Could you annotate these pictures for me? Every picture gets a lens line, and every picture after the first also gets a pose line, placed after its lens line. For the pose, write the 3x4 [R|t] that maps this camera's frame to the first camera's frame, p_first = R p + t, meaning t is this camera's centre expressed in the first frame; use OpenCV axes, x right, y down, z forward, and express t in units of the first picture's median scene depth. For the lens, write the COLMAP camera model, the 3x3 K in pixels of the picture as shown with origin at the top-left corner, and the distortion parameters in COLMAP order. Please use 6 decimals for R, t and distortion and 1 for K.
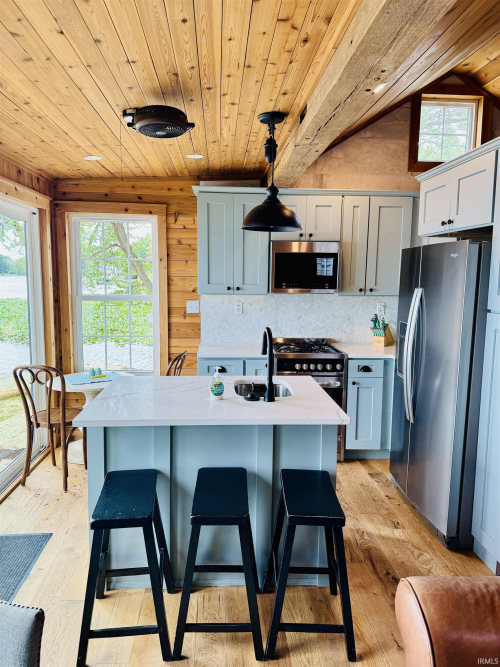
lens RADIAL K [[466.0, 0, 249.2], [0, 466.0, 329.7], [0, 0, 1]] dist [0.070080, -0.090179]
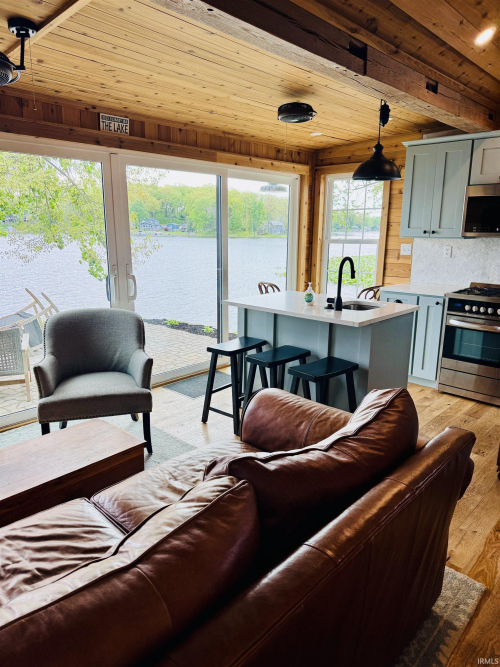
lens RADIAL K [[466.0, 0, 246.4], [0, 466.0, 334.2], [0, 0, 1]] dist [0.070080, -0.090179]
pose [[0.678563, 0.158738, -0.717185, 0.795497], [-0.085029, 0.986781, 0.137958, 0.051290], [0.729604, -0.032632, 0.683091, -0.137234]]
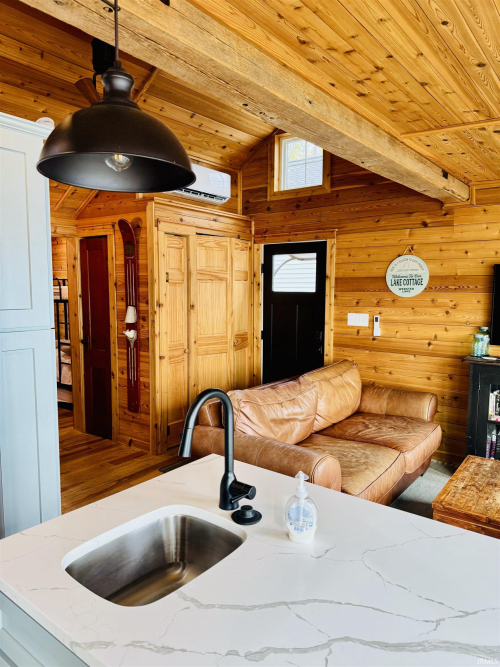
lens RADIAL K [[466.0, 0, 251.9], [0, 466.0, 337.6], [0, 0, 1]] dist [0.070080, -0.090179]
pose [[-0.745165, -0.088445, 0.660989, -0.323691], [0.065367, 0.976706, 0.204381, -0.161709], [-0.663669, 0.195505, -0.722026, 1.266555]]
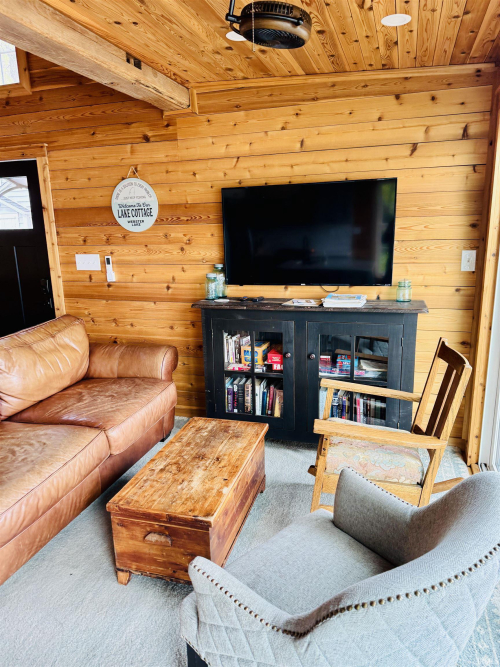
lens RADIAL K [[466.0, 0, 248.5], [0, 466.0, 337.8], [0, 0, 1]] dist [0.070080, -0.090179]
pose [[-0.927034, -0.075492, 0.367300, -0.440399], [0.058262, 0.938631, 0.339965, -0.082779], [-0.370424, 0.336559, -0.865745, 0.844731]]
